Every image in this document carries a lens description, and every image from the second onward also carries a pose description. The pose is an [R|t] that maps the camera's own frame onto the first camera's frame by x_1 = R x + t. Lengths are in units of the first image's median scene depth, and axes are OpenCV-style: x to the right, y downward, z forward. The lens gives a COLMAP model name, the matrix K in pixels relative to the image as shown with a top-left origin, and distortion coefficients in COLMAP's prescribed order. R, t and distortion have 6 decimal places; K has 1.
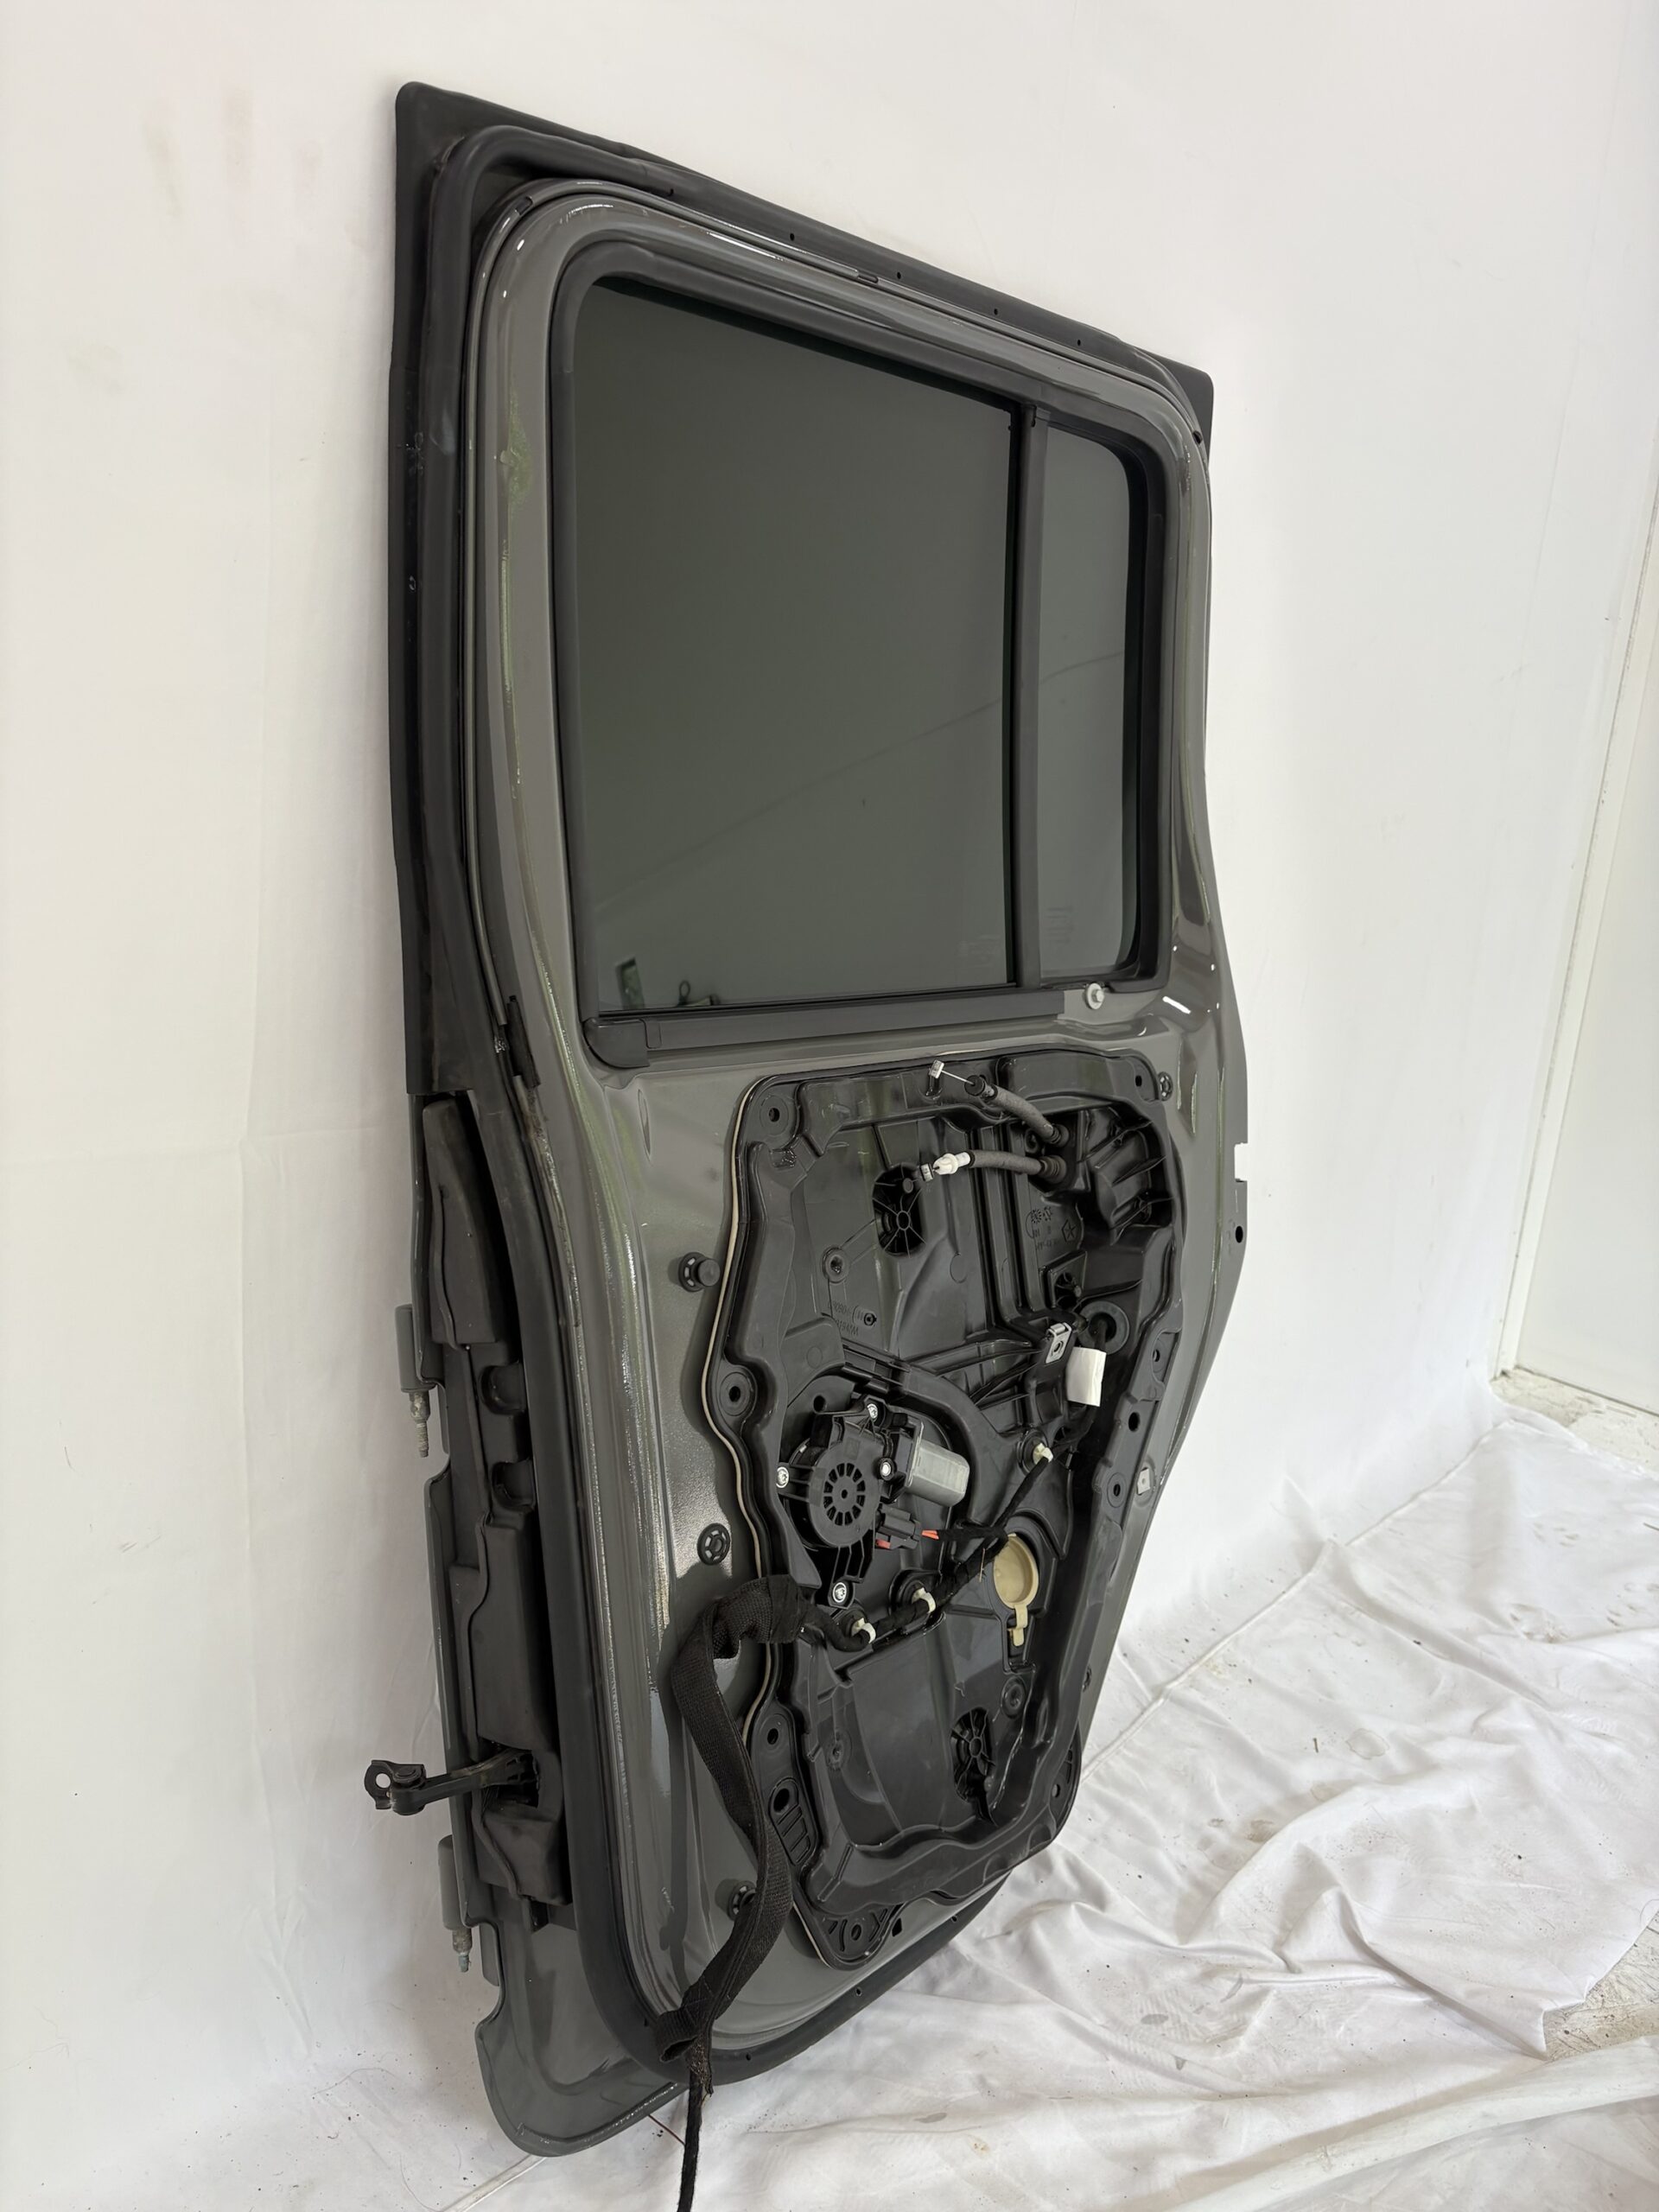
lens RADIAL K [[1684.8, 0, 839.6], [0, 1684.8, 1095.6], [0, 0, 1]] dist [0.026526, -0.006358]
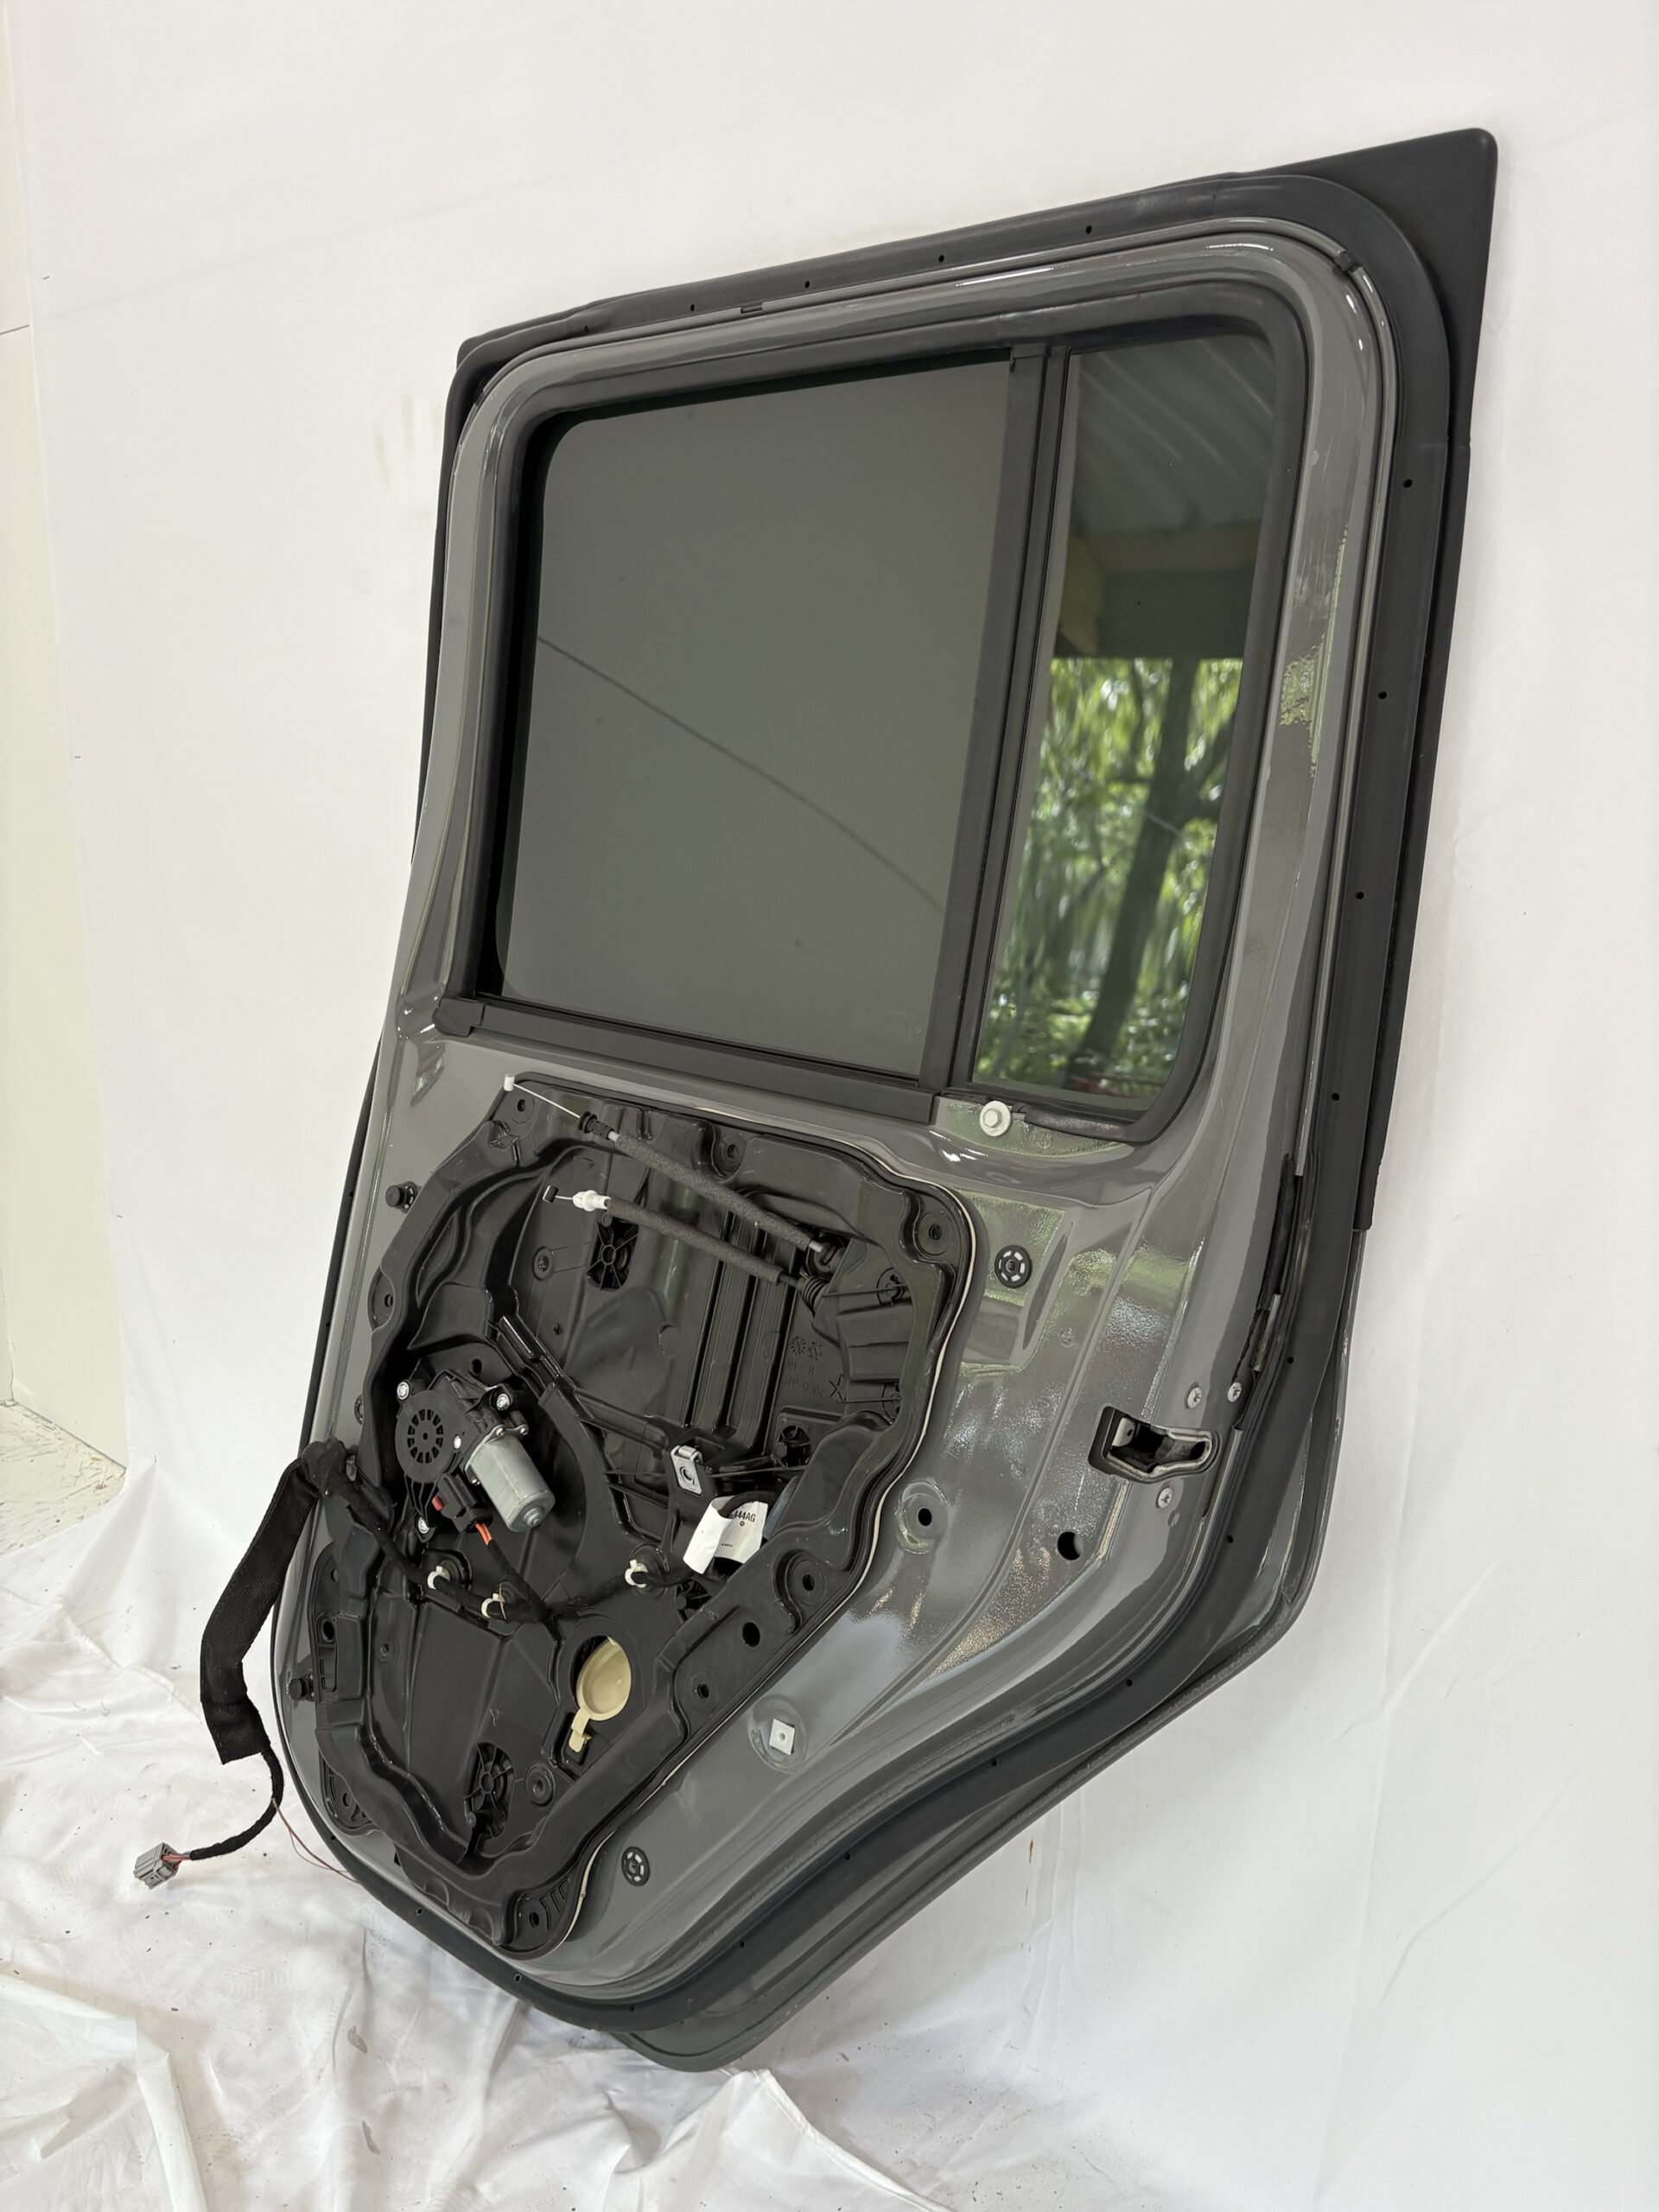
lens RADIAL K [[1684.8, 0, 824.1], [0, 1684.8, 1121.5], [0, 0, 1]] dist [0.026526, -0.006358]
pose [[0.078698, 0.141207, -0.986847, 1.023780], [-0.236927, 0.964203, 0.119073, -0.150905], [0.968335, 0.224440, 0.109337, 1.007585]]
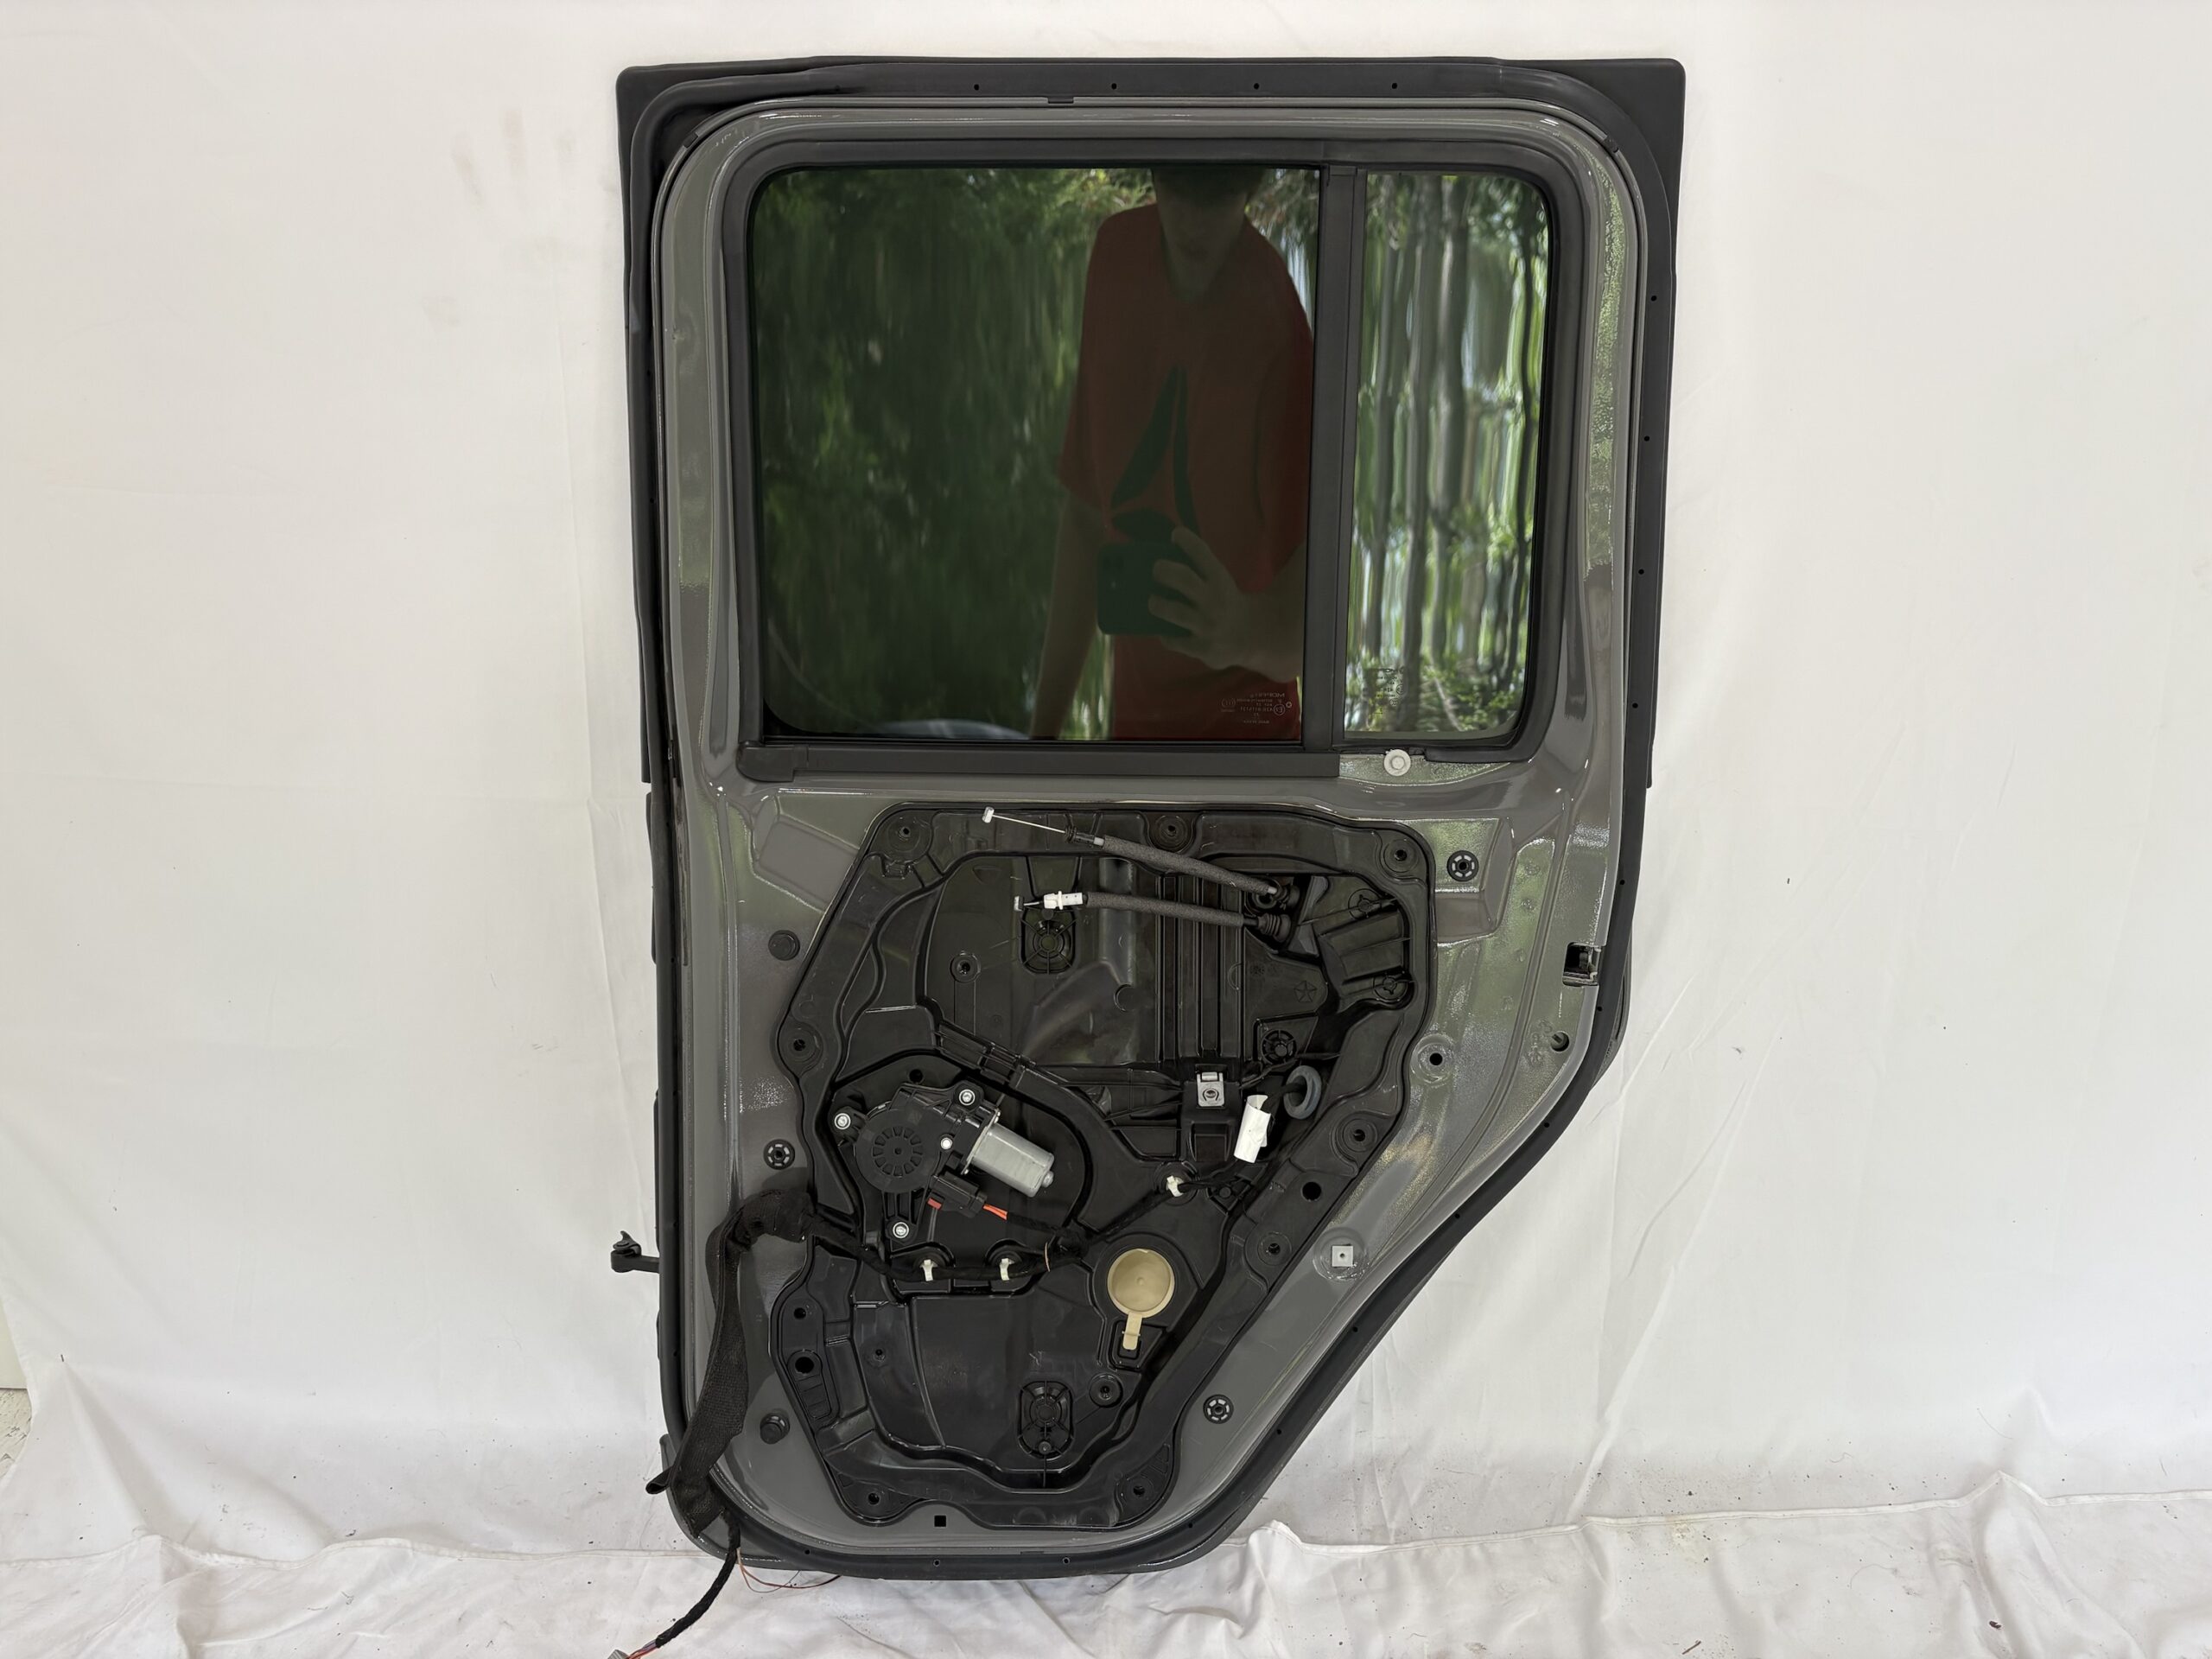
lens RADIAL K [[1684.8, 0, 1104.0], [0, 1684.8, 828.2], [0, 0, 1]] dist [0.026526, -0.006358]
pose [[0.690880, 0.141187, -0.709049, 0.864696], [-0.101522, 0.989974, 0.098205, -0.118768], [0.715805, 0.004137, 0.698288, 0.239030]]
